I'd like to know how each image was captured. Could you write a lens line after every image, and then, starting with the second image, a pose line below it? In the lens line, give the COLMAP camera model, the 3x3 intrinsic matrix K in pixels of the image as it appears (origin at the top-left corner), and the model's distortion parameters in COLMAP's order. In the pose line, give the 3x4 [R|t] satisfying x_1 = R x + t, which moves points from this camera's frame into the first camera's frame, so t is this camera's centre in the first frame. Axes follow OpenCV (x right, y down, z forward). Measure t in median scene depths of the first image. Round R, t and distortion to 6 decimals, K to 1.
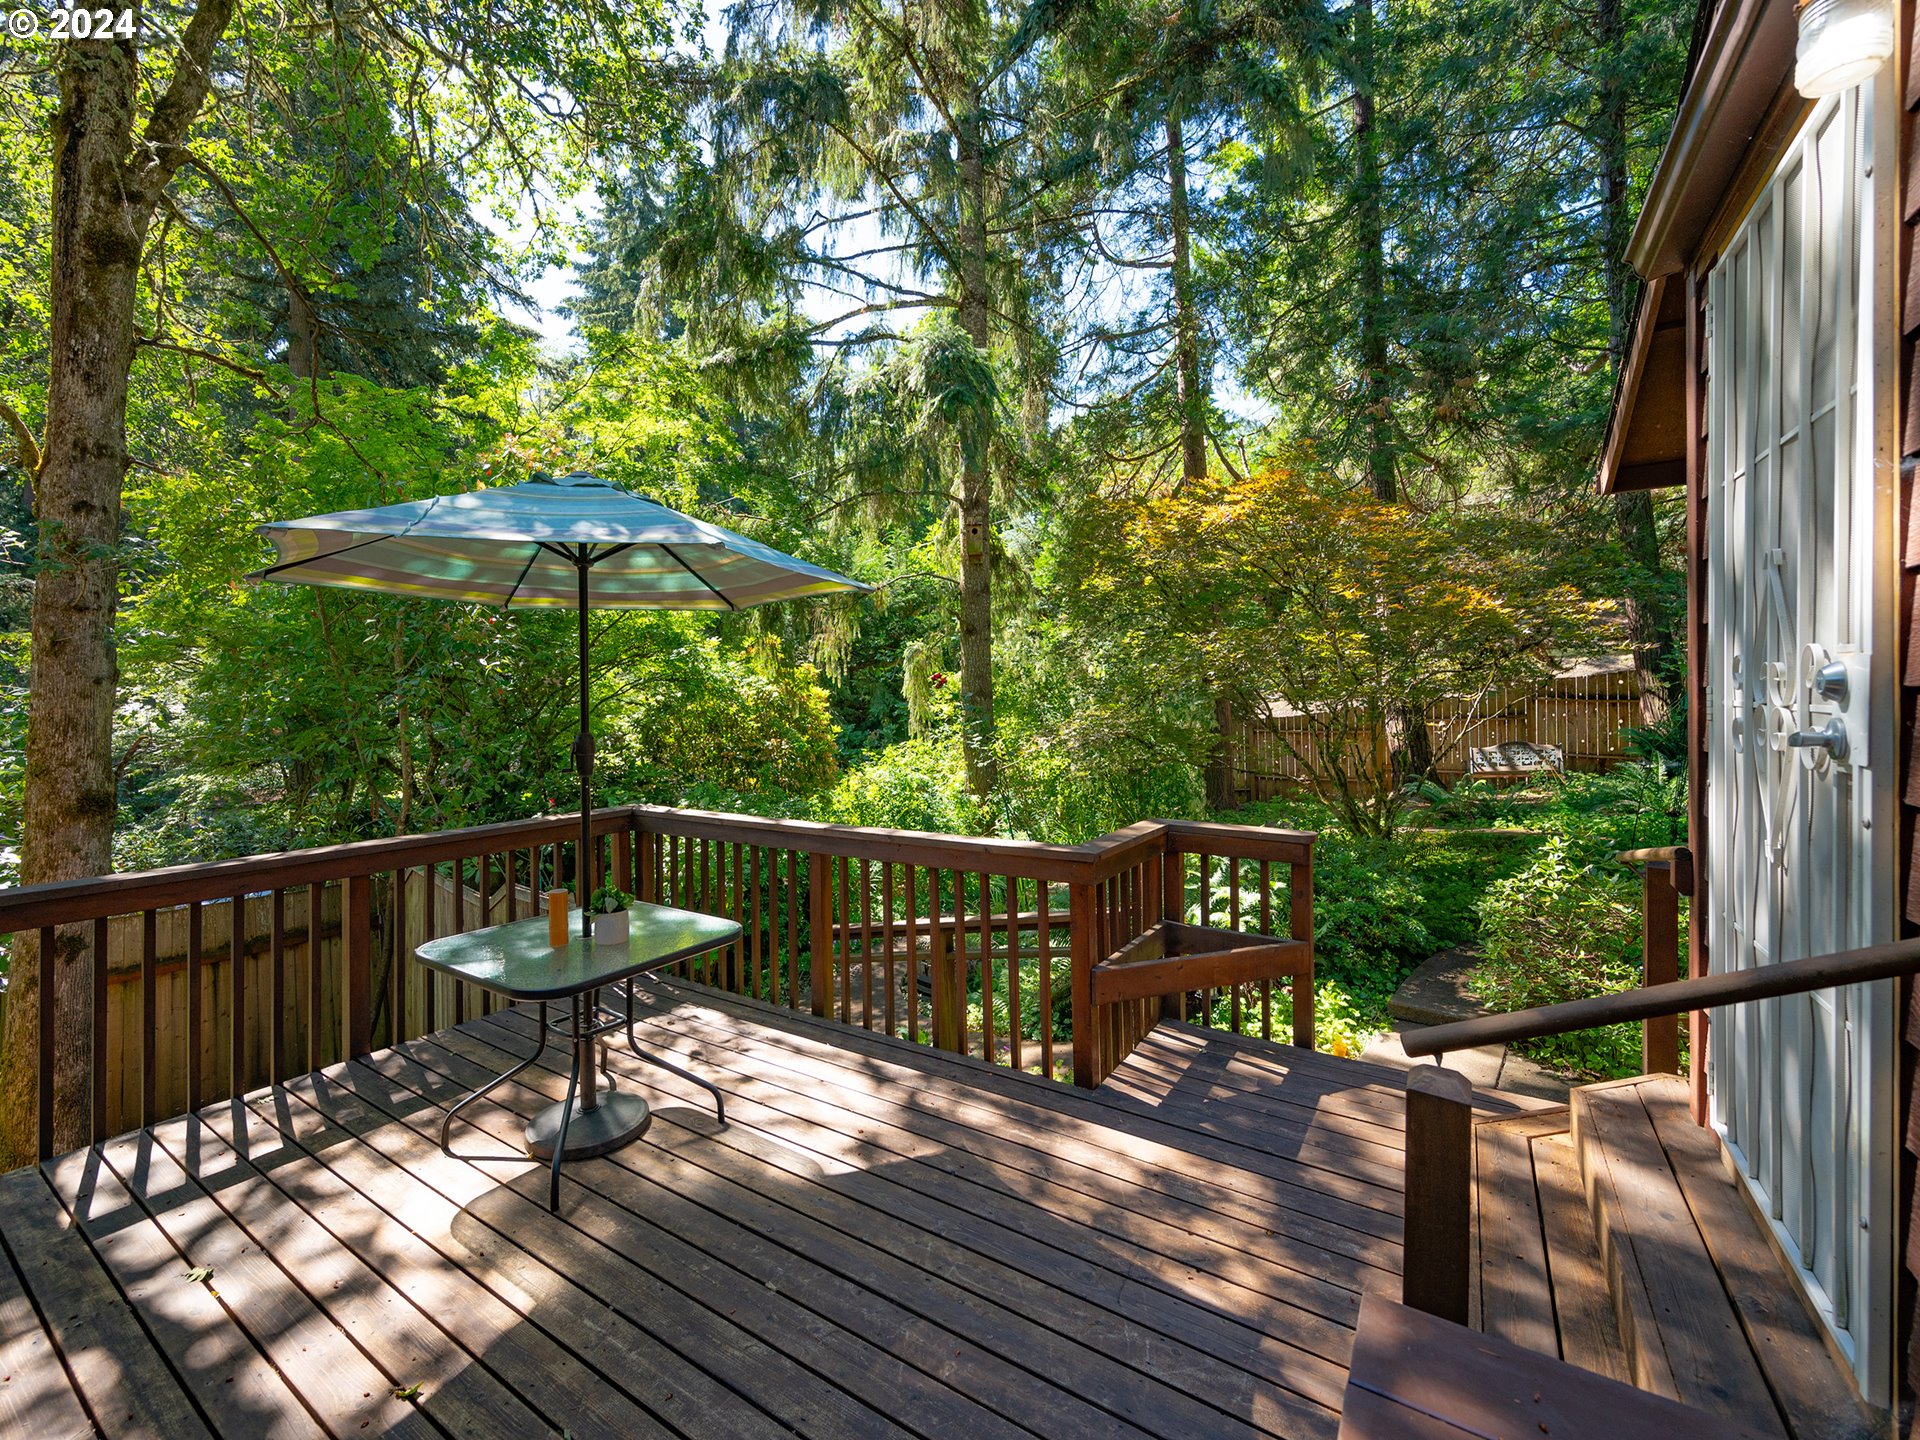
lens RADIAL K [[805.0, 0, 933.6], [0, 805.0, 711.2], [0, 0, 1]] dist [-0.003488, 0.000355]
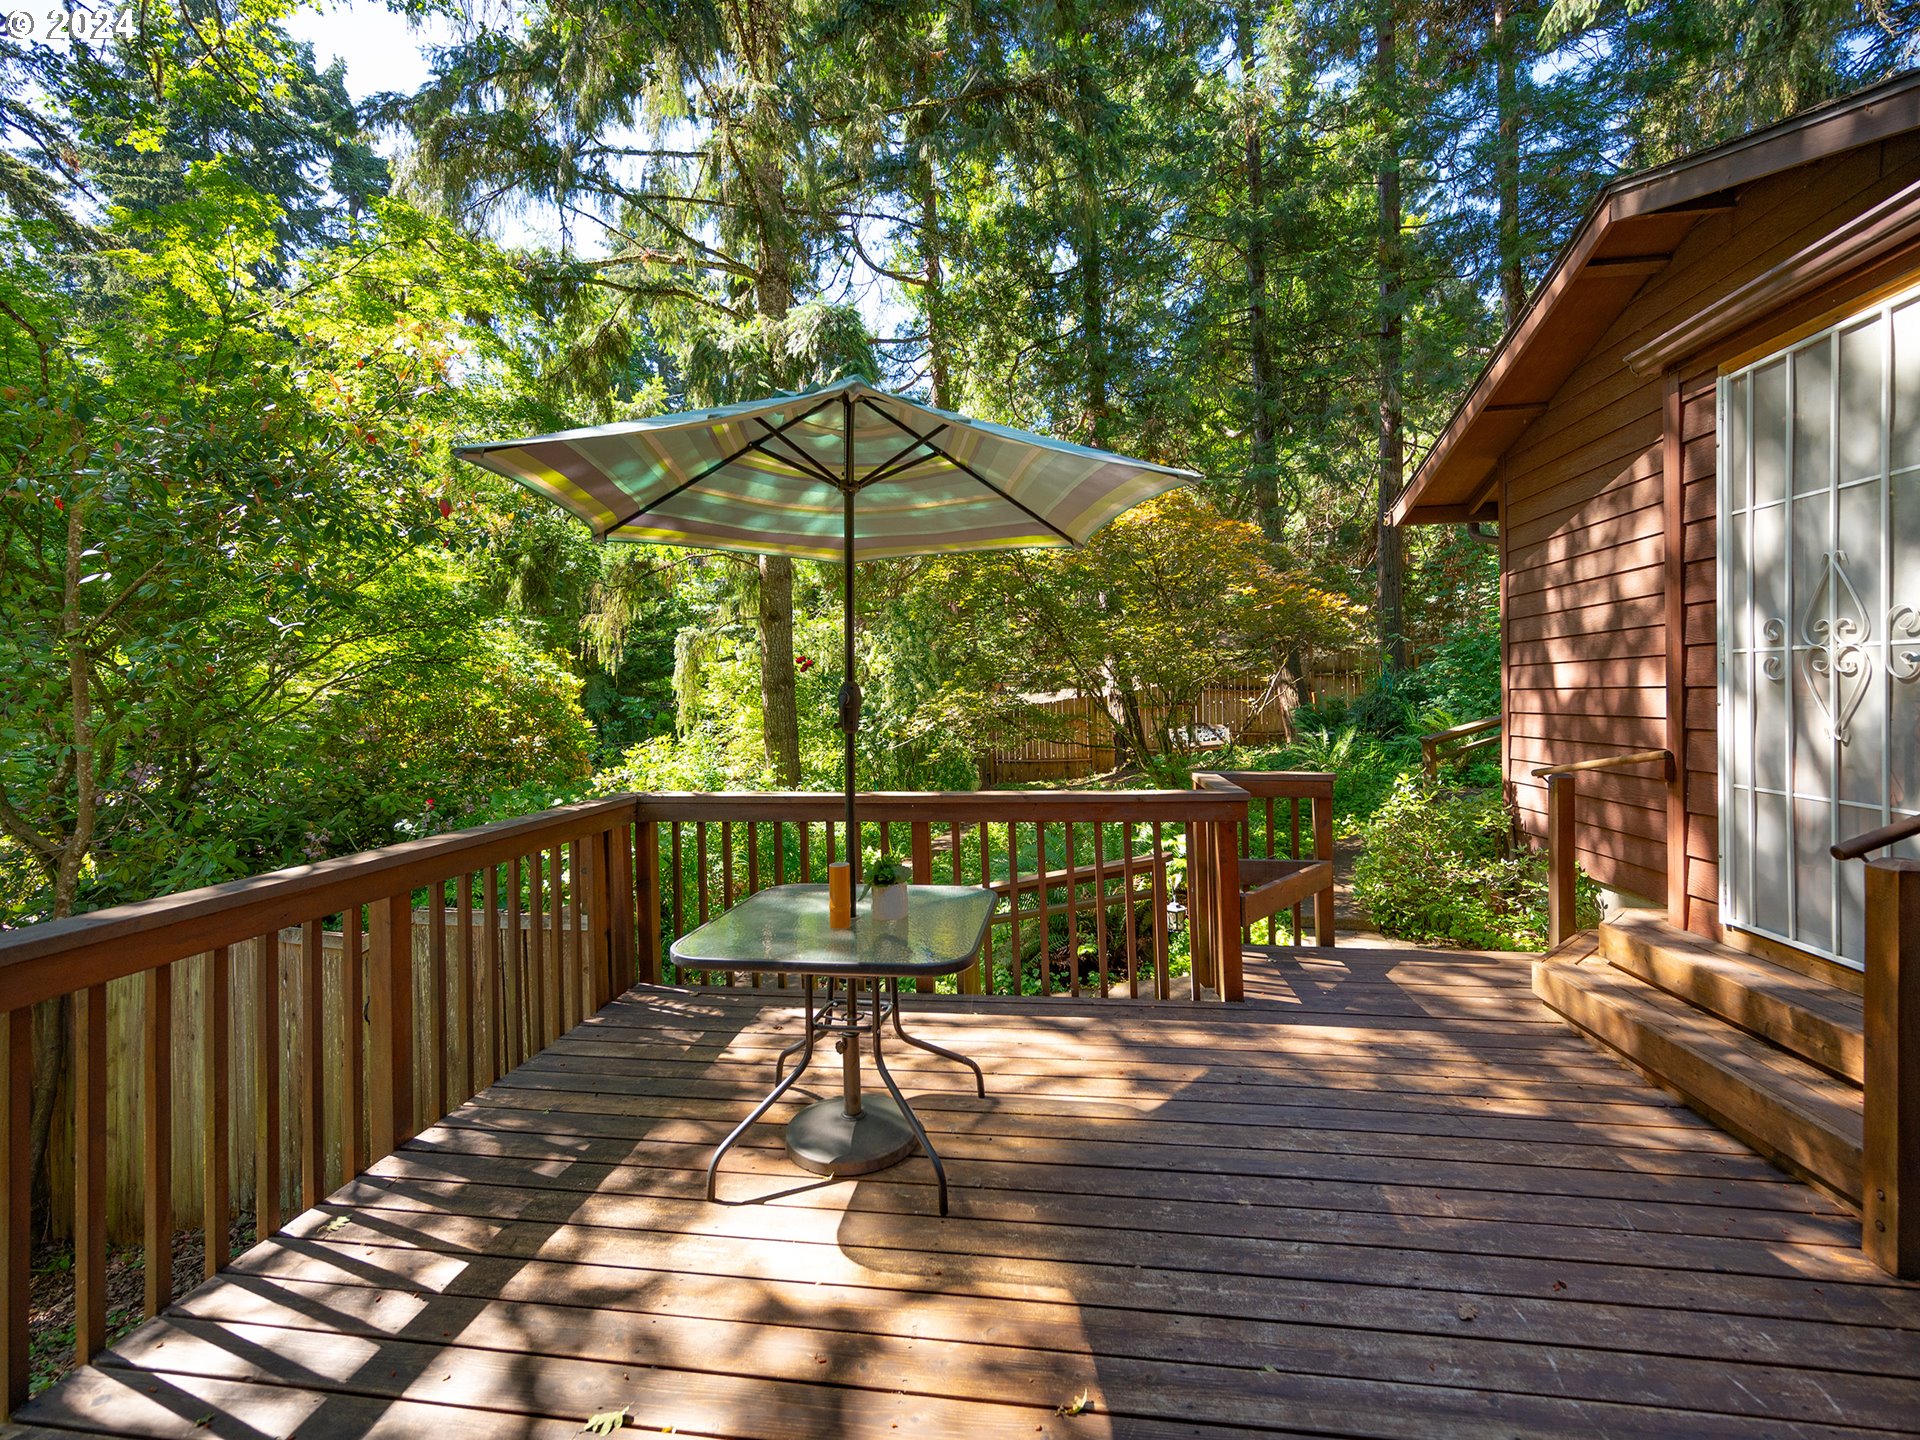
lens RADIAL K [[805.0, 0, 952.2], [0, 805.0, 703.2], [0, 0, 1]] dist [-0.003488, 0.000355]
pose [[0.898494, -0.006719, 0.438935, -0.736026], [0.012318, 0.999875, -0.009910, 0.062724], [-0.438813, 0.014310, 0.898464, 0.173358]]
